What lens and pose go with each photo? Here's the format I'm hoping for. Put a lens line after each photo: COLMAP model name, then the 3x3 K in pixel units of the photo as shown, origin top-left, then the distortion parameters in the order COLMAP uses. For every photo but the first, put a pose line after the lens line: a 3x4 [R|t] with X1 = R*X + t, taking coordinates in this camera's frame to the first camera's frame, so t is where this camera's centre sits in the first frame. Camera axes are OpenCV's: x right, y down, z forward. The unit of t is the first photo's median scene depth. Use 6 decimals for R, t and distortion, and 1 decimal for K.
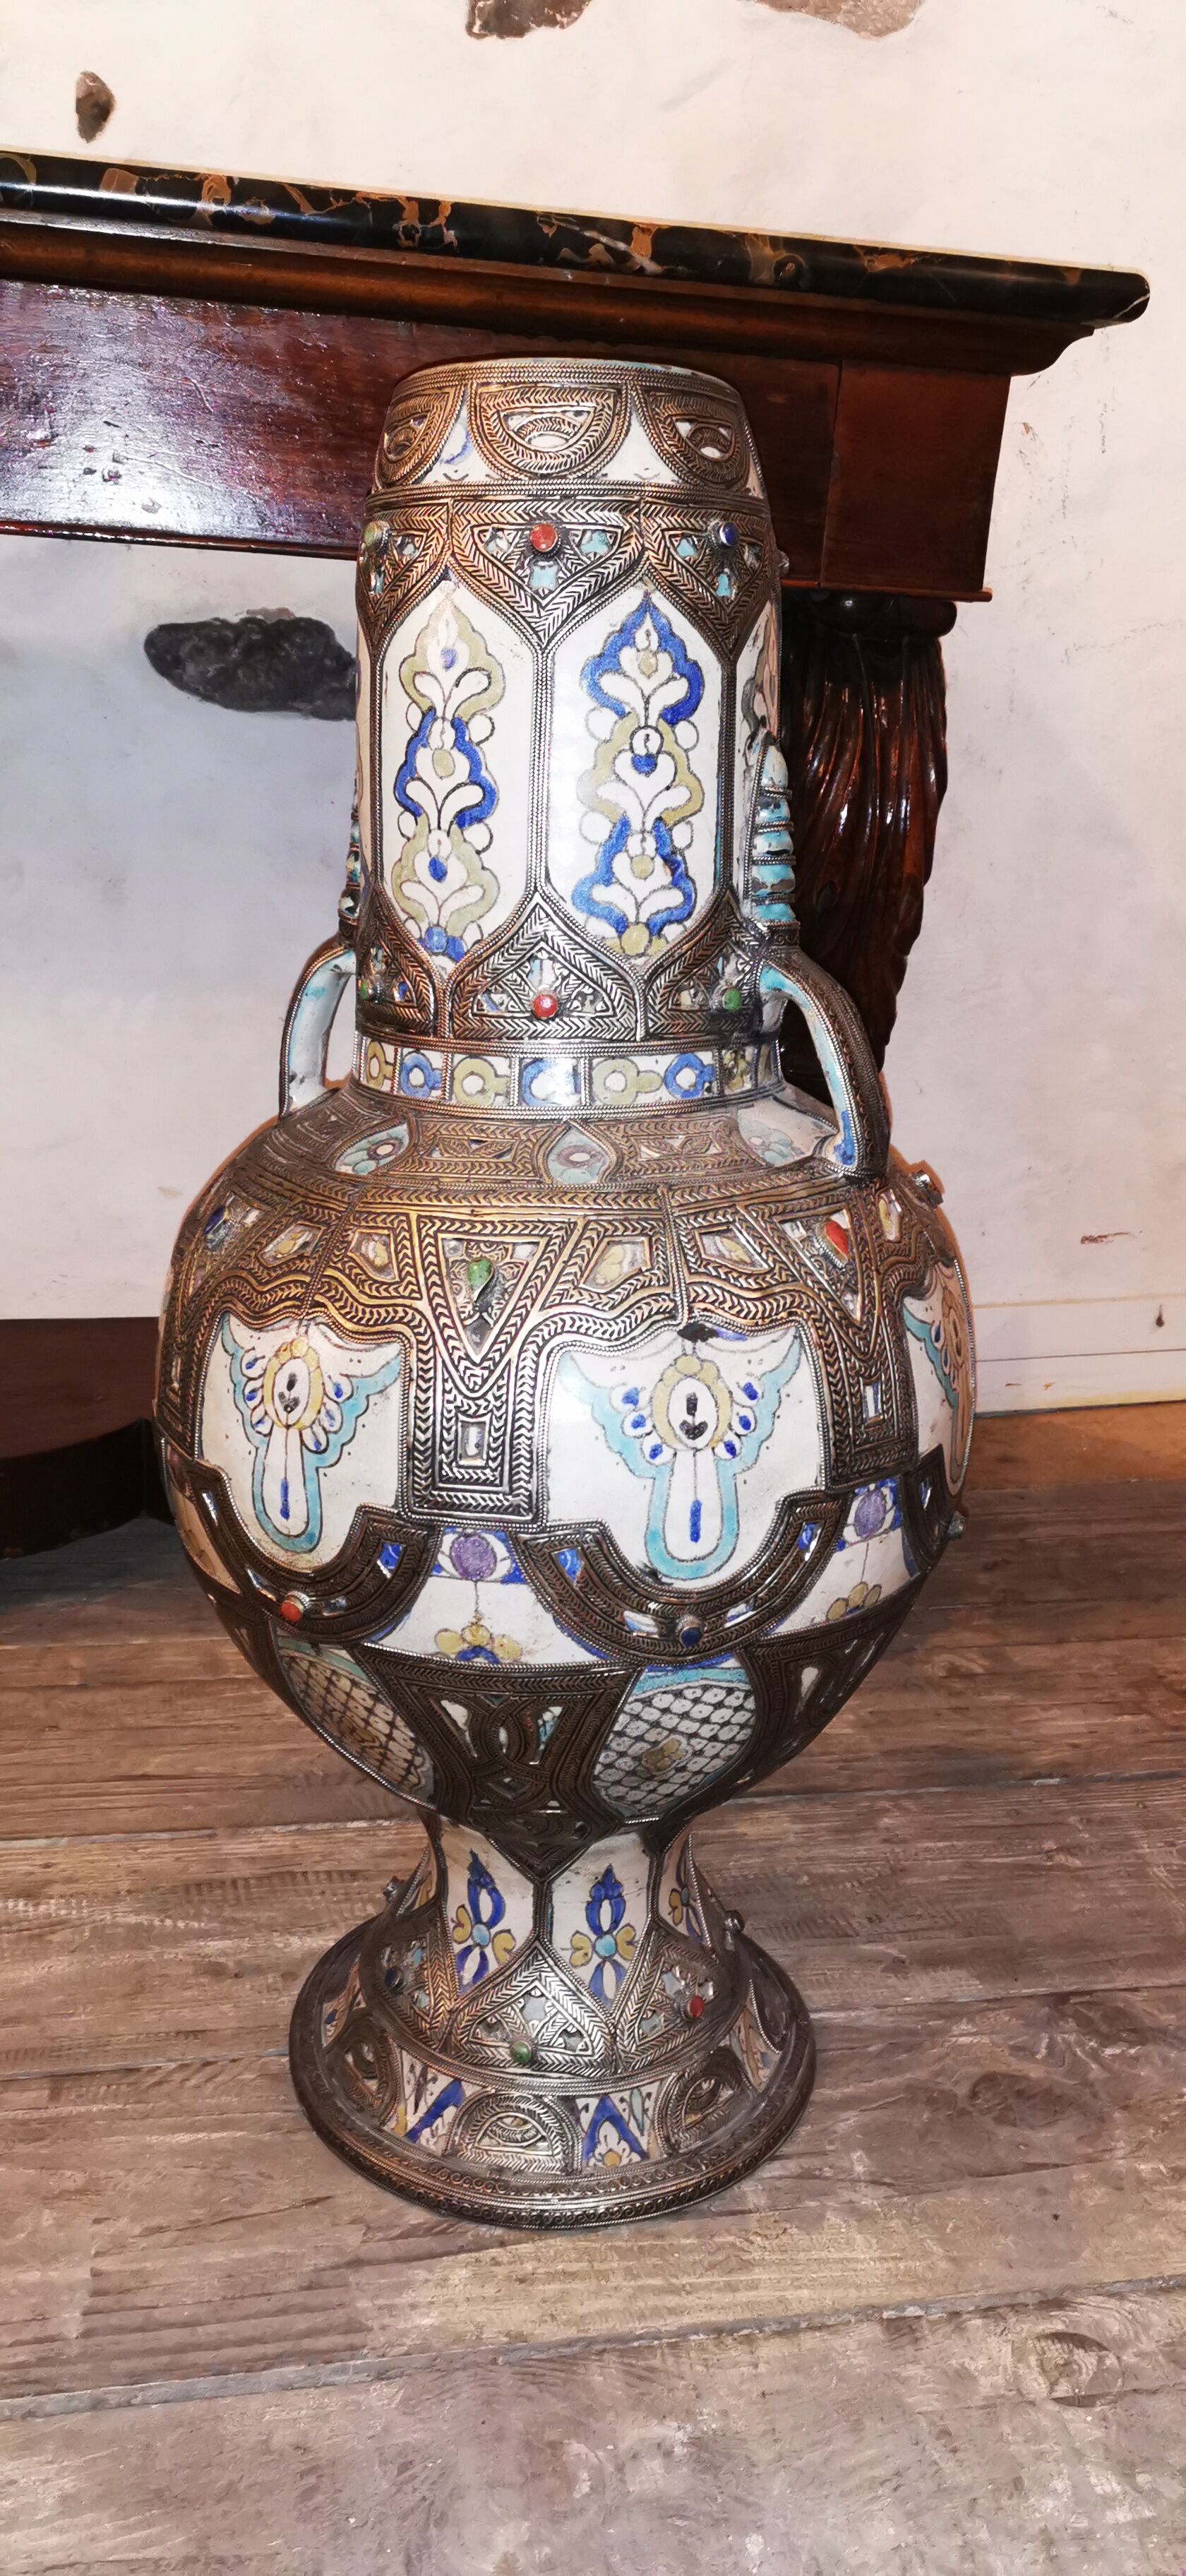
lens RADIAL K [[1987.7, 0, 598.8], [0, 1987.7, 1277.8], [0, 0, 1]] dist [0.062142, -0.080307]
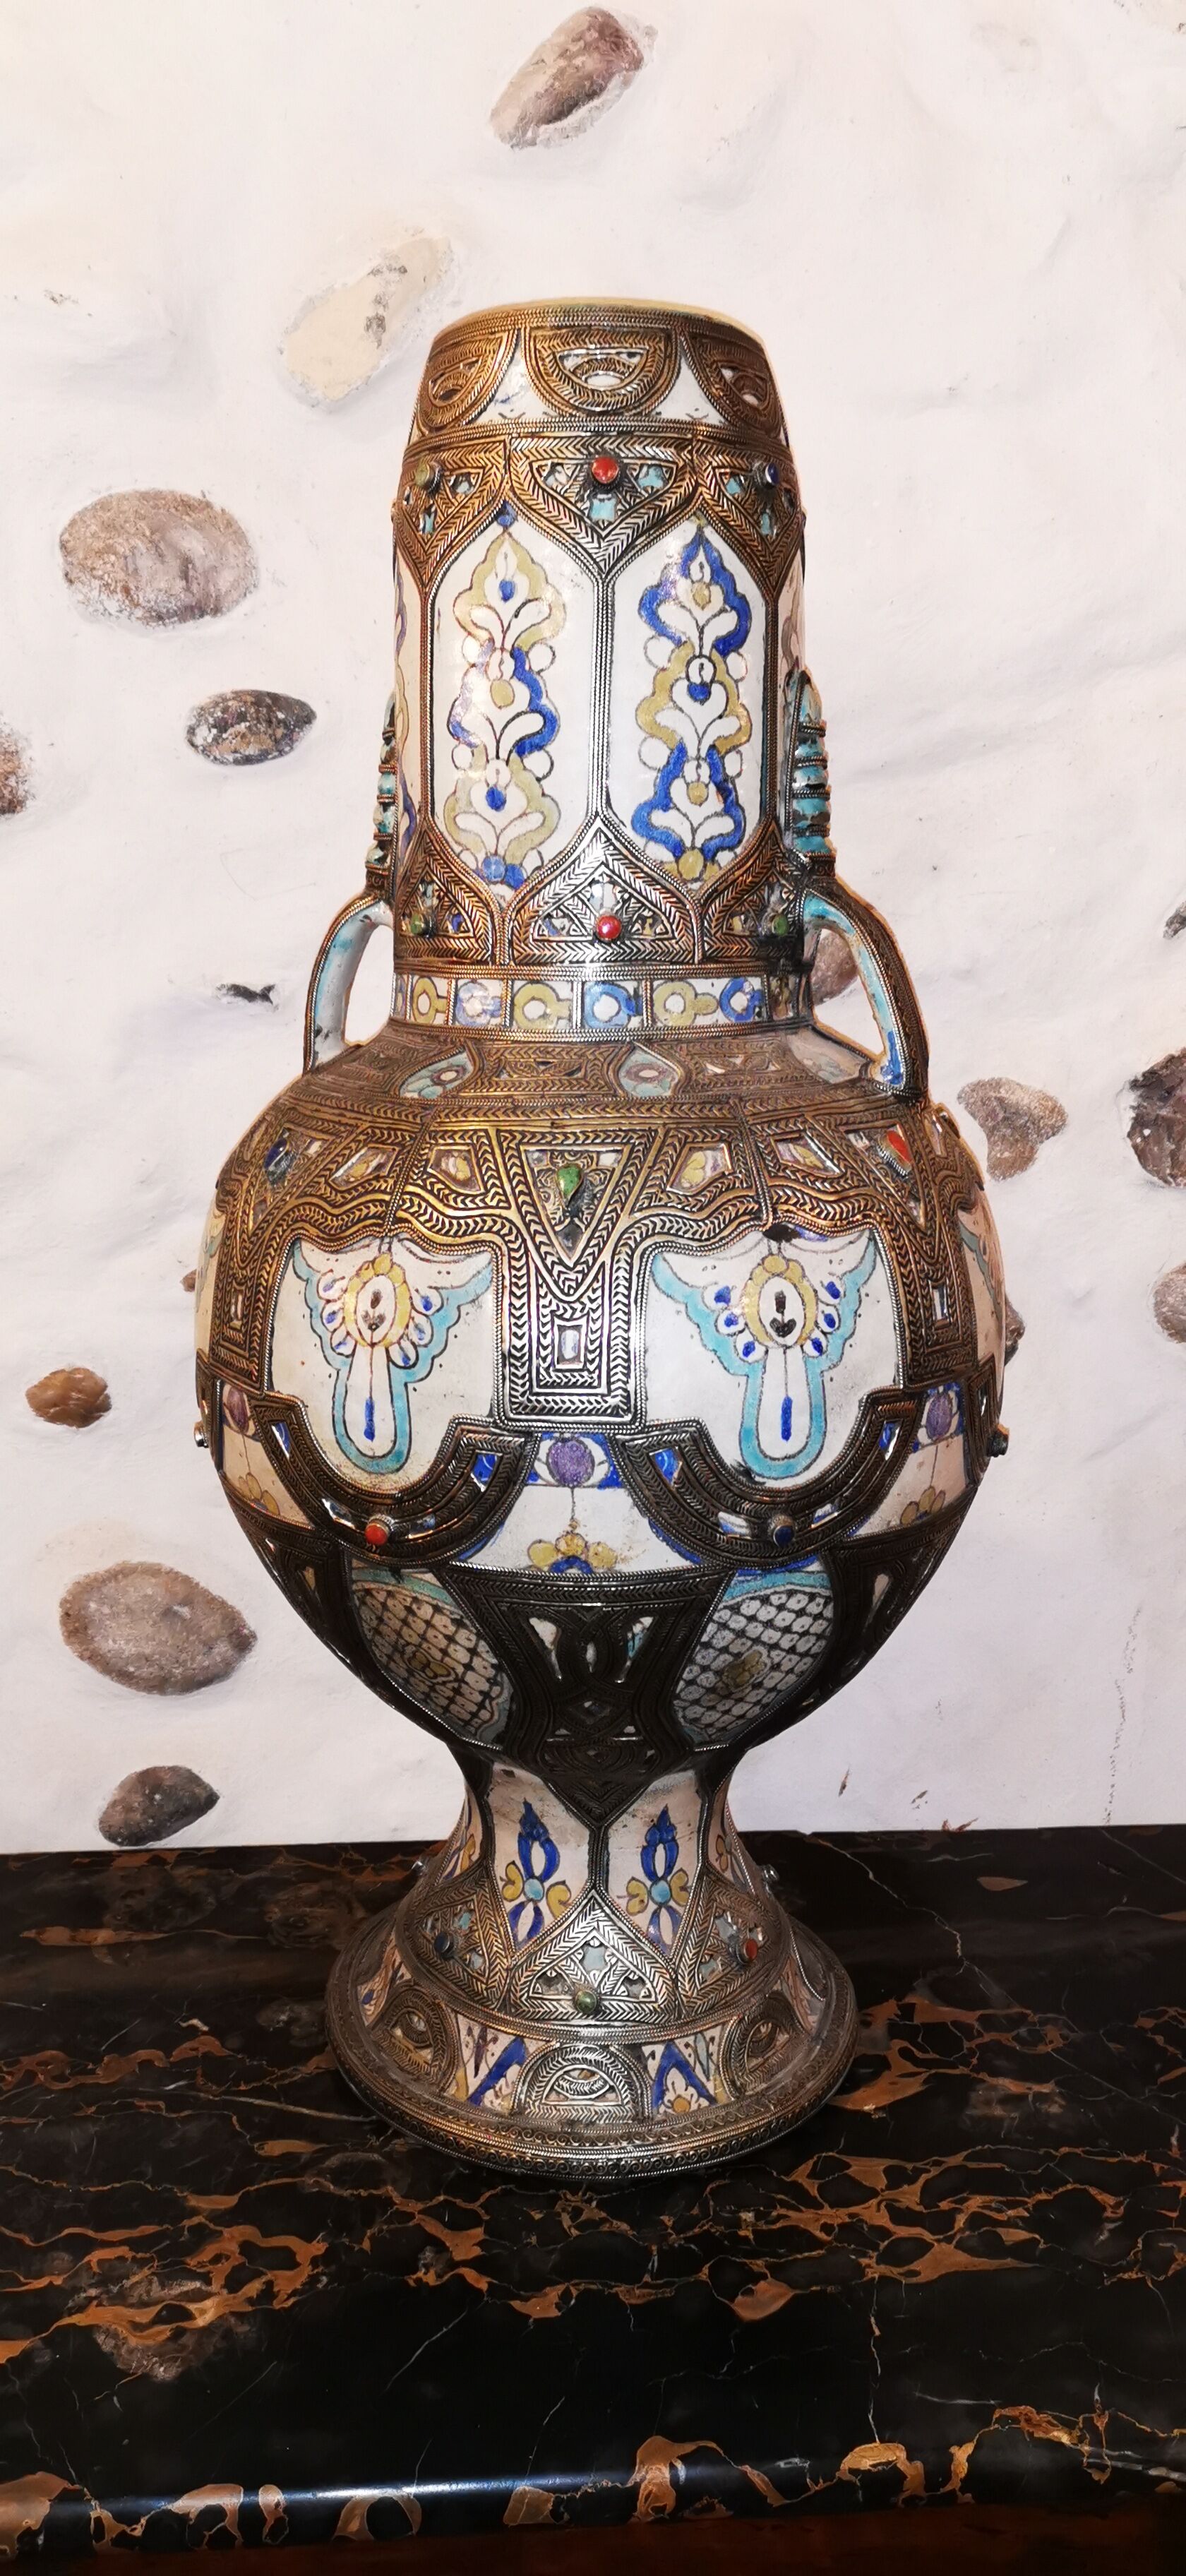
lens RADIAL K [[1987.7, 0, 598.8], [0, 1987.7, 1277.8], [0, 0, 1]] dist [0.062142, -0.080307]
pose [[0.994099, -0.030701, 0.104043, -0.142517], [0.036723, 0.997729, -0.056471, 0.099075], [-0.102073, 0.059959, 0.992968, -0.002565]]
